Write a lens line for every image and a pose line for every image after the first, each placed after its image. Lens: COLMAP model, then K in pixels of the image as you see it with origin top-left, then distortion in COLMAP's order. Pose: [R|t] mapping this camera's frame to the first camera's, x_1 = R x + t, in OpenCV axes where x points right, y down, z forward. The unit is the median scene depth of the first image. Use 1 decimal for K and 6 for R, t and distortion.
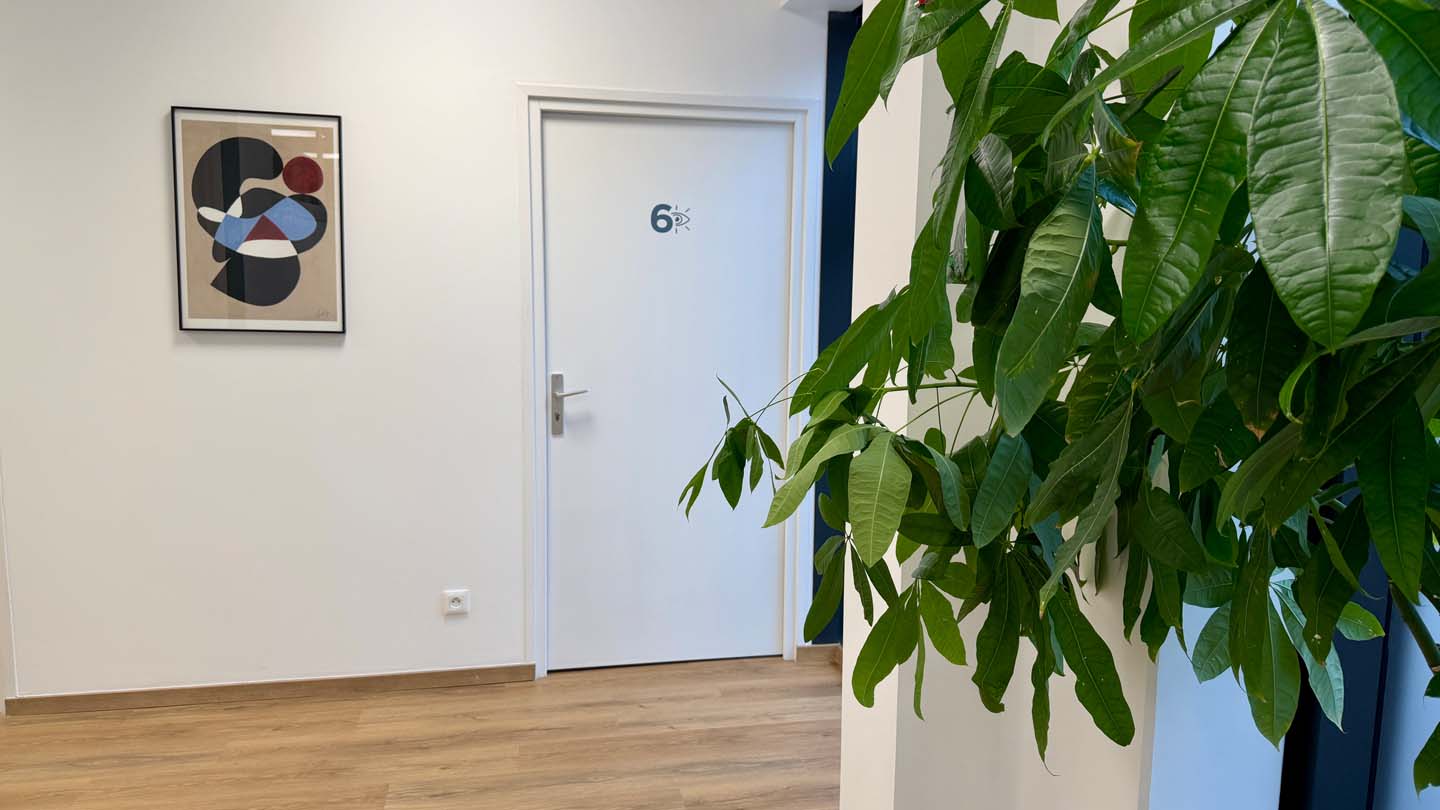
lens RADIAL K [[1025.1, 0, 720.0], [0, 1025.1, 405.0], [0, 0, 1]] dist [0.111383, -0.149823]
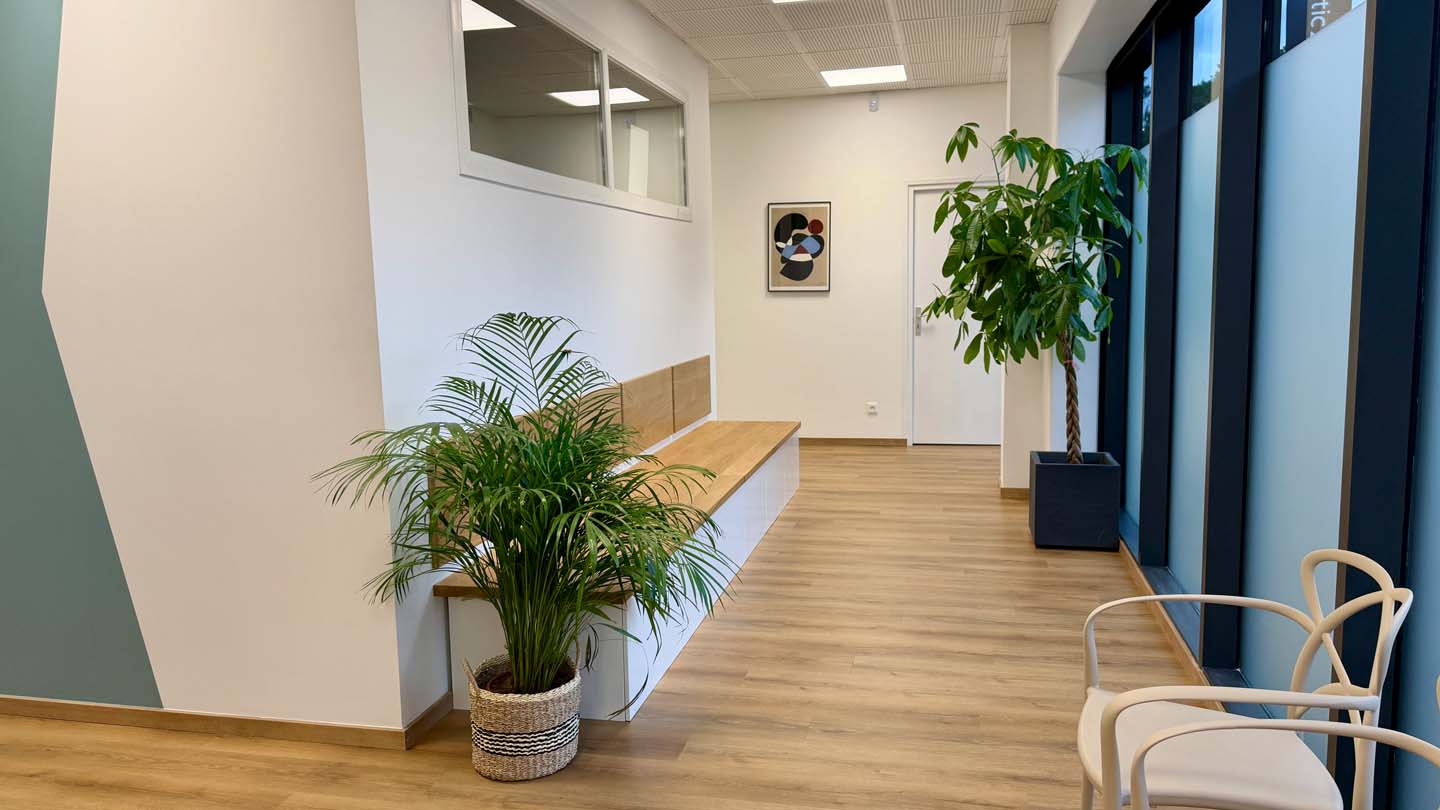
lens RADIAL K [[1025.1, 0, 720.0], [0, 1025.1, 405.0], [0, 0, 1]] dist [0.111383, -0.149823]
pose [[0.908826, 0.023351, -0.416521, 0.414179], [-0.016183, 0.999654, 0.020733, 0.152032], [0.416861, -0.012102, 0.908889, -1.298736]]
